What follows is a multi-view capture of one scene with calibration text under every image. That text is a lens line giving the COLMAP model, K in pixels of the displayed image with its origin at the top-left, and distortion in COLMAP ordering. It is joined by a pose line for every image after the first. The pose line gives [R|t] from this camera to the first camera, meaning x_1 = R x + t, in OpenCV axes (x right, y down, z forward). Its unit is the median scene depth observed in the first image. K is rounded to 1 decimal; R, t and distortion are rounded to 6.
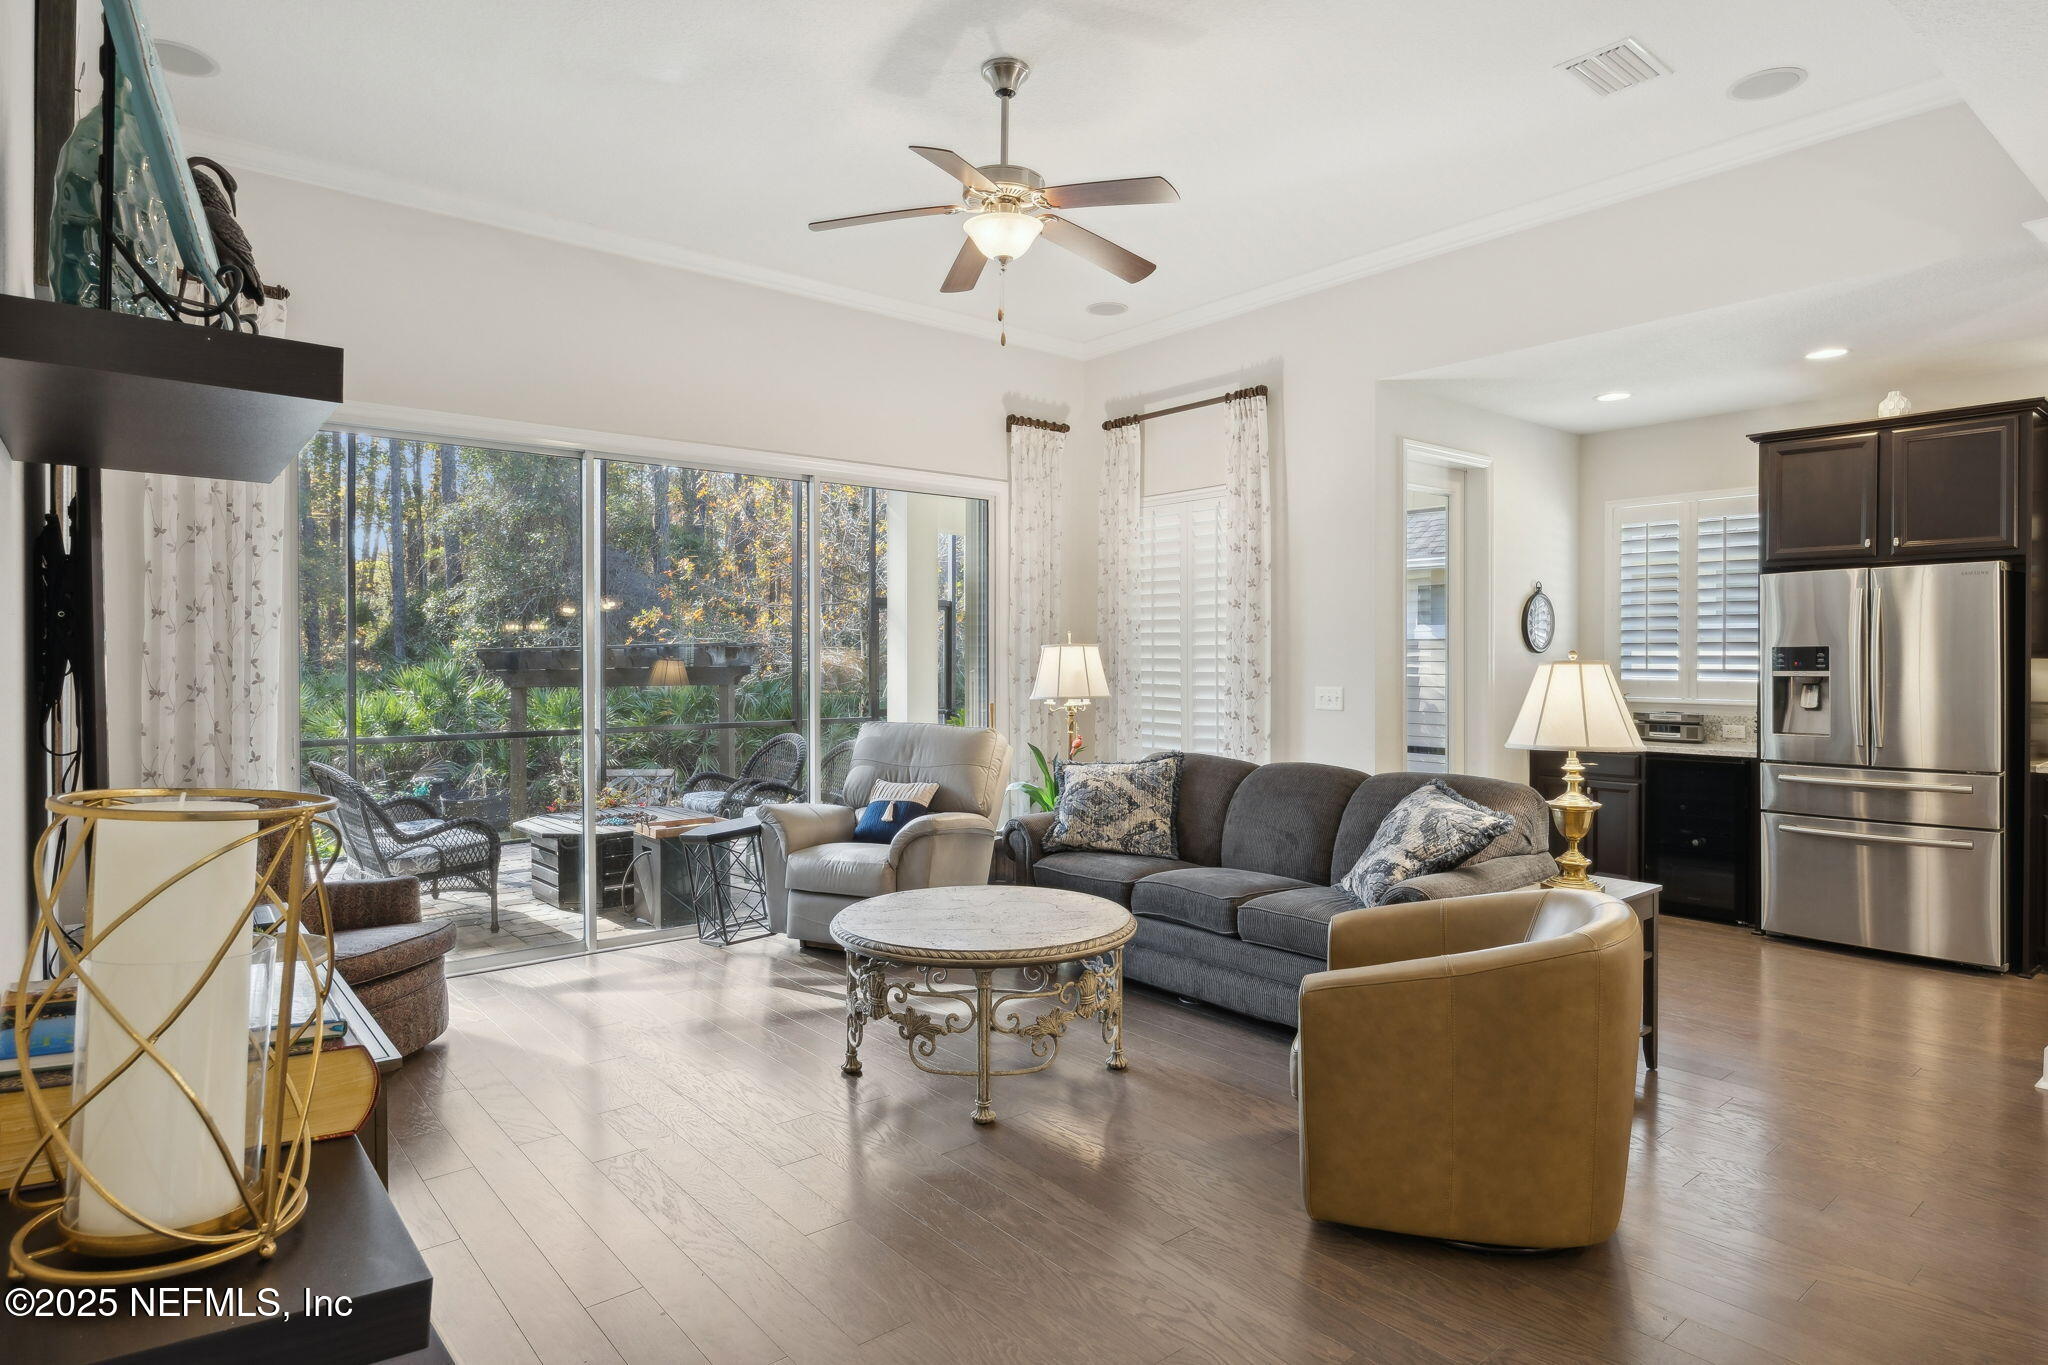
lens RADIAL K [[1134.1, 0, 1025.0], [0, 1134.1, 656.0], [0, 0, 1]] dist [-0.001074, 0.000329]
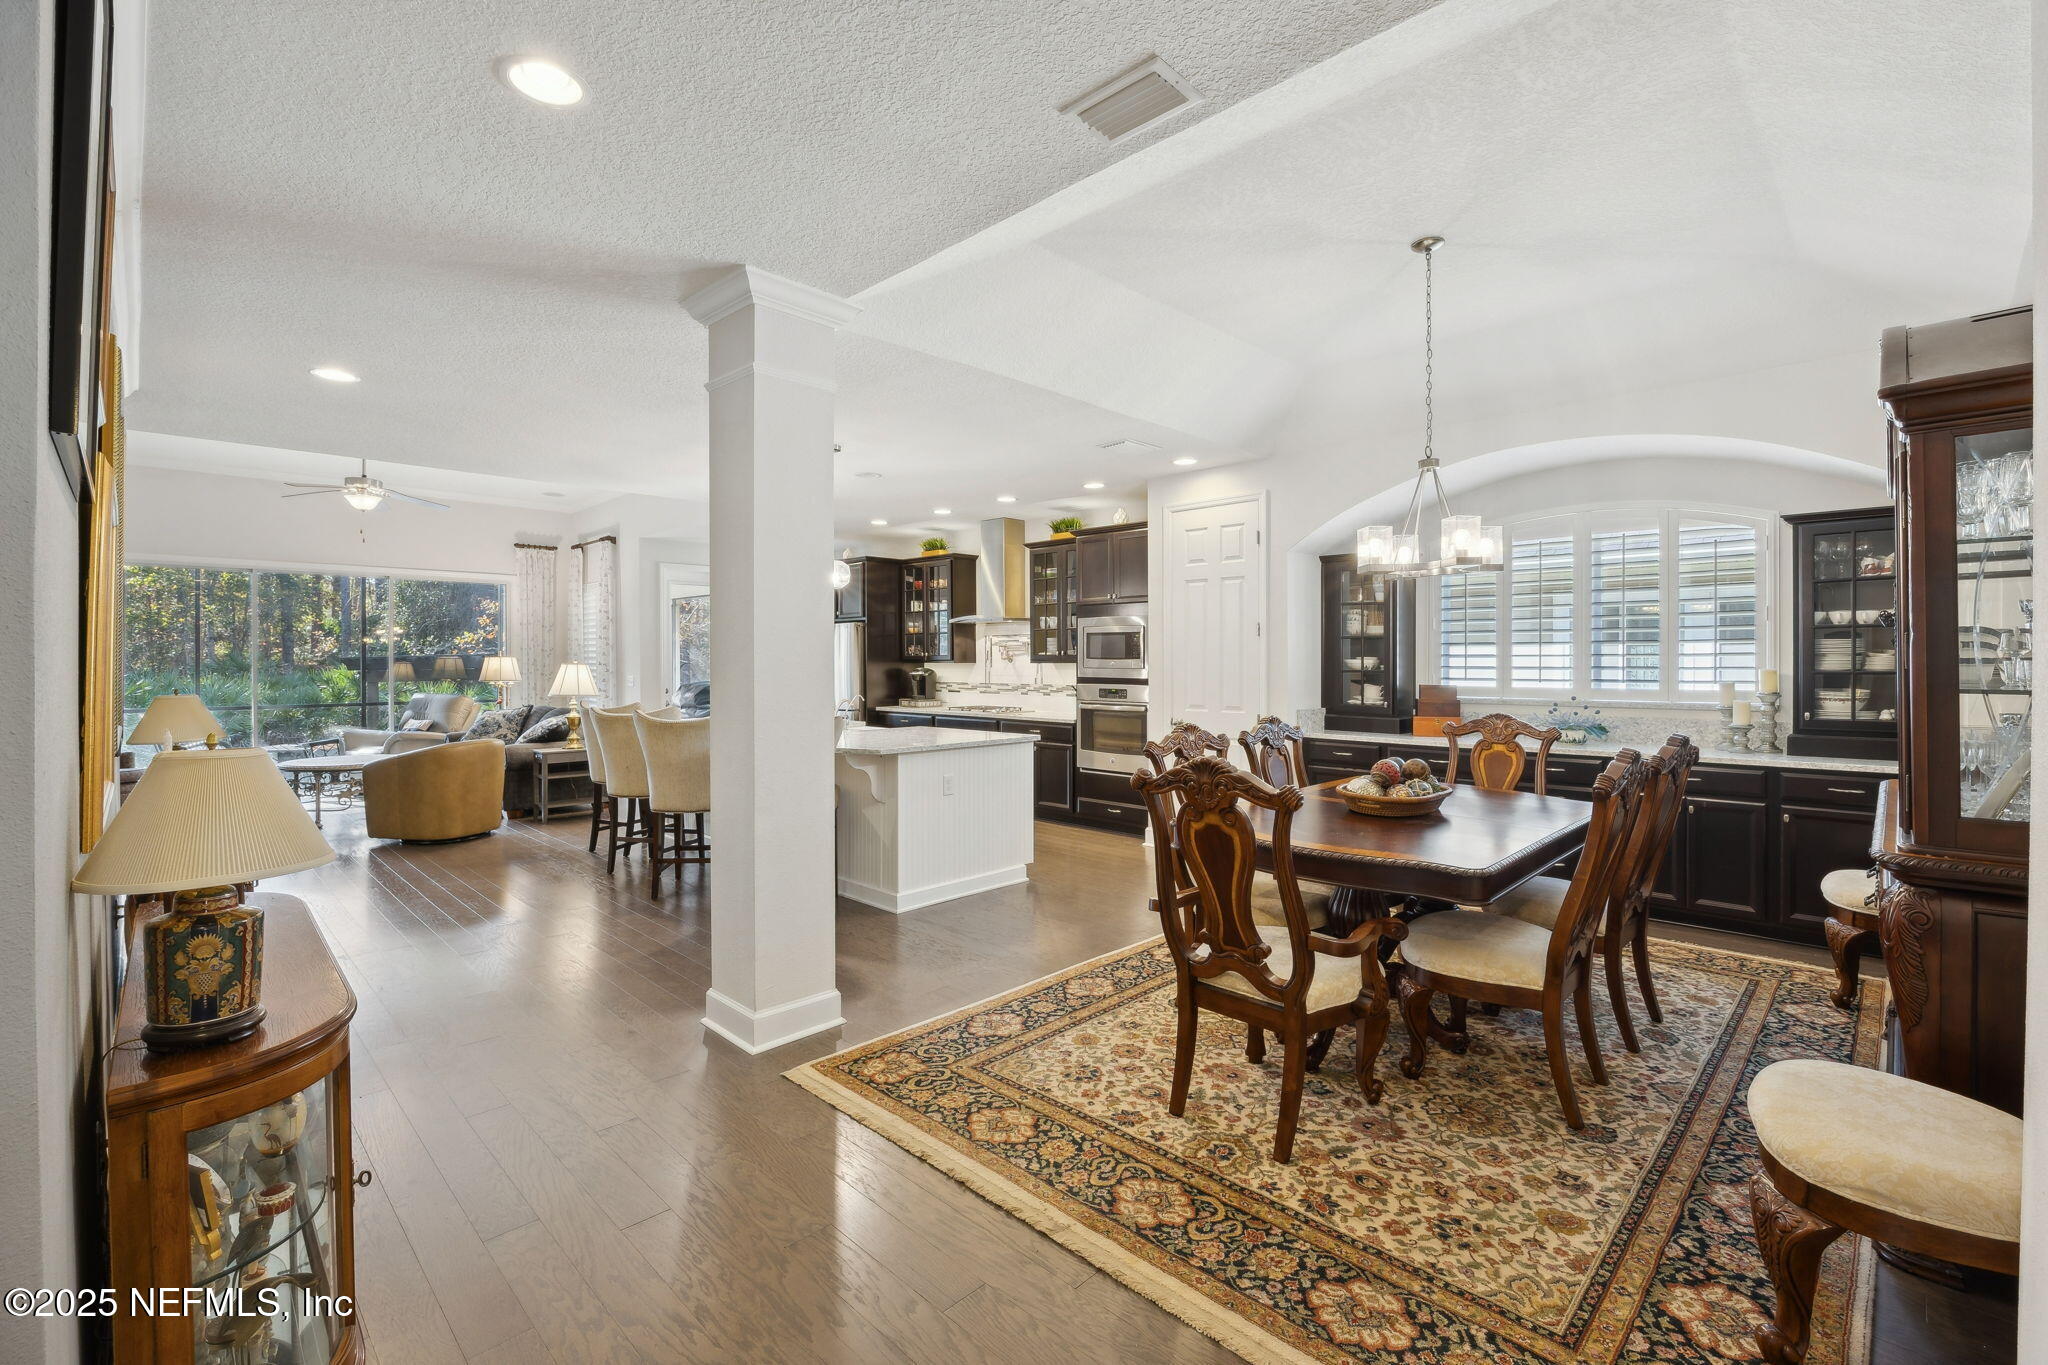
lens RADIAL K [[894.8, 0, 1004.3], [0, 894.8, 663.8], [0, 0, 1]] dist [0.000839, 0.000032]
pose [[0.996597, -0.000187, 0.082434, 0.881208], [0.000007, 0.999998, 0.002182, 0.000390], [-0.082434, -0.002174, 0.996594, -0.799854]]
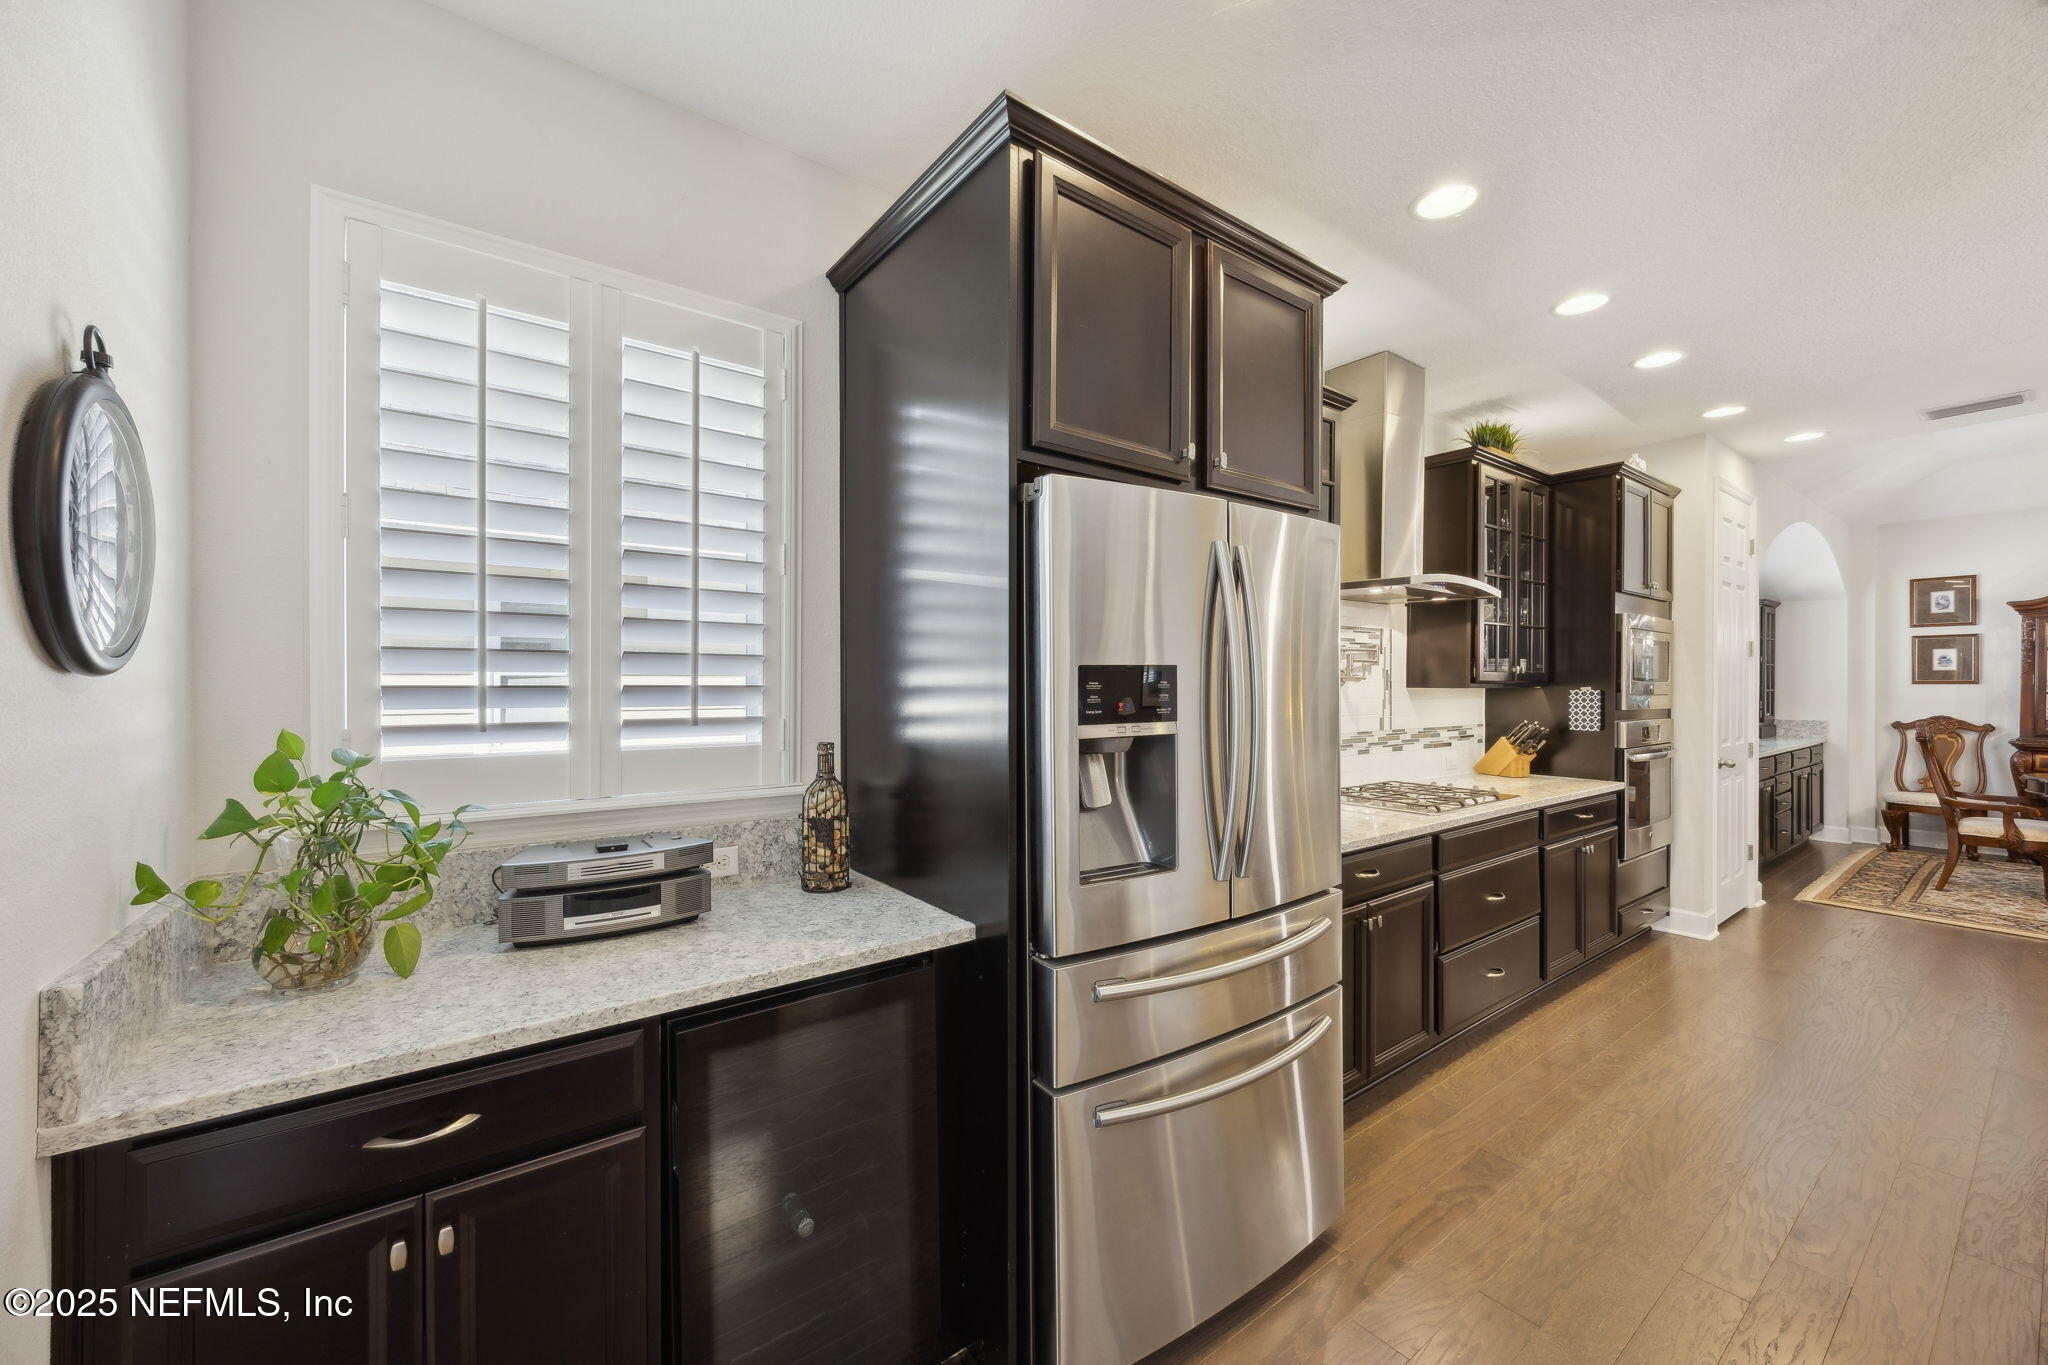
lens RADIAL K [[791.8, 0, 1027.9], [0, 791.8, 693.8], [0, 0, 1]] dist [0.002169, 0.000213]
pose [[0.042183, -0.015136, 0.998995, 0.380423], [-0.001953, 0.999882, 0.015232, -0.001894], [-0.999108, -0.002594, 0.042148, 0.989804]]
